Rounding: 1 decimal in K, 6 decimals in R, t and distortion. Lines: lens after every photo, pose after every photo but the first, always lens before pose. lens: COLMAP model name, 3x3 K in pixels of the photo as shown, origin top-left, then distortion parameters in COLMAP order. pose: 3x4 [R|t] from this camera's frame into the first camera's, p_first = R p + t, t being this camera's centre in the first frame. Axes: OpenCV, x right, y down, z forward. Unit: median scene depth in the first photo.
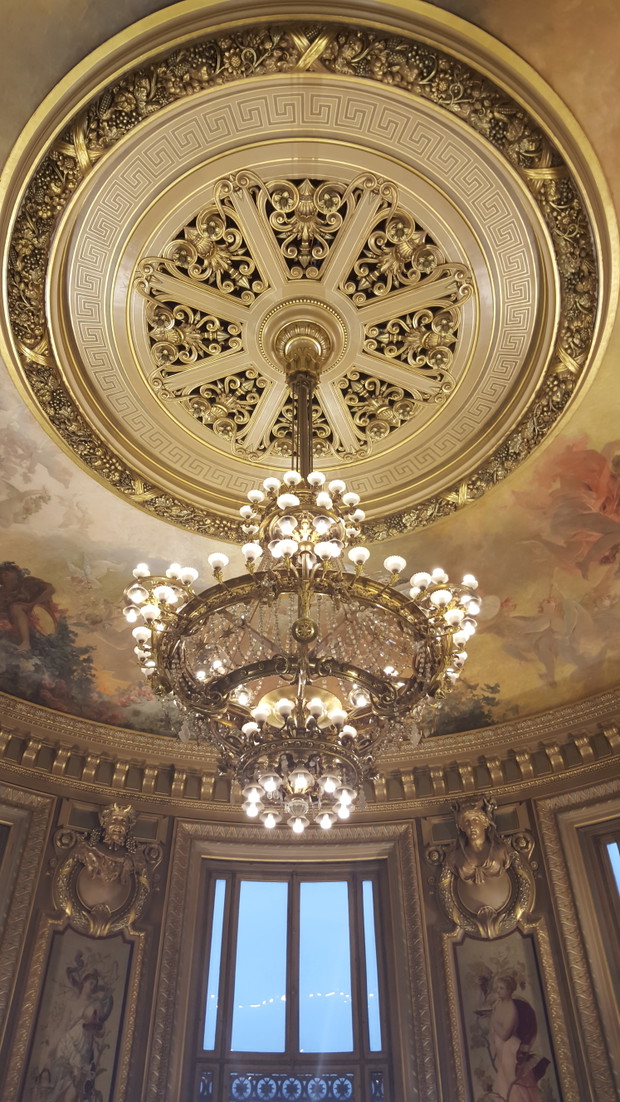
lens RADIAL K [[787.3, 0, 310.0], [0, 787.3, 551.0], [0, 0, 1]] dist [-0.028448, -0.000536]
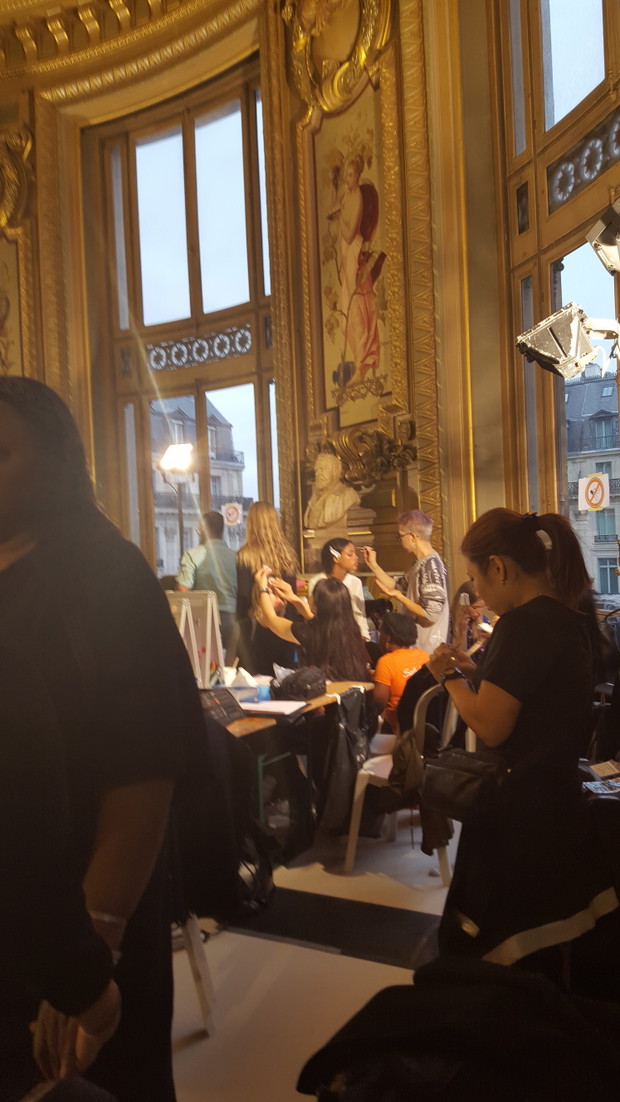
lens RADIAL K [[787.3, 0, 310.0], [0, 787.3, 551.0], [0, 0, 1]] dist [-0.028448, -0.000536]
pose [[0.845397, -0.022242, -0.533676, 0.584937], [0.393036, 0.702482, 0.593331, 0.376213], [0.361701, -0.711354, 0.602618, 0.340103]]
